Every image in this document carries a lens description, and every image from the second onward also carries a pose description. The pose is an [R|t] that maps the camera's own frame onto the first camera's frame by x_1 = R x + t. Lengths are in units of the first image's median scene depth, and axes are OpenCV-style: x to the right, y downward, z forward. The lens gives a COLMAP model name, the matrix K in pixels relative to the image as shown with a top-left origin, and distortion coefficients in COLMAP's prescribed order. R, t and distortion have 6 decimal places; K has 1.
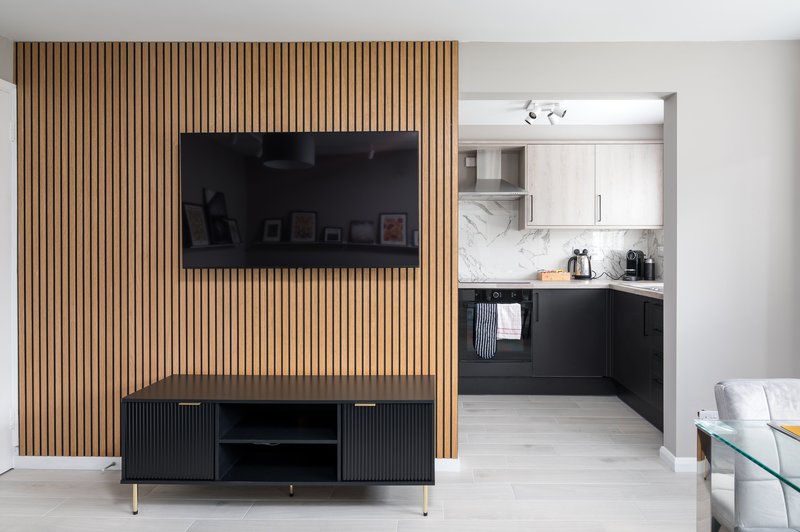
lens RADIAL K [[419.7, 0, 403.7], [0, 419.7, 262.6], [0, 0, 1]] dist [-0.002971, -0.000500]
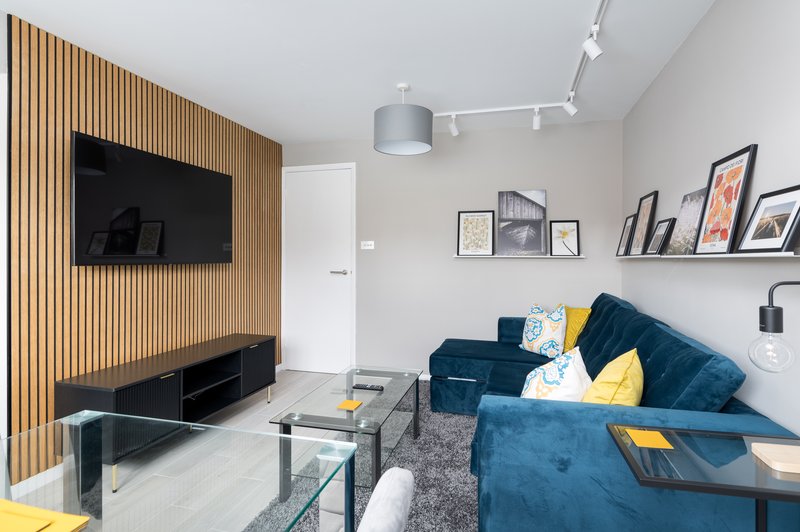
lens RADIAL K [[419.7, 0, 397.3], [0, 419.7, 261.1], [0, 0, 1]] dist [-0.002971, -0.000500]
pose [[0.249175, -0.004450, 0.968448, -1.379000], [0.010382, 0.999944, 0.001924, 0.003687], [-0.968403, 0.009575, 0.249207, 0.024732]]
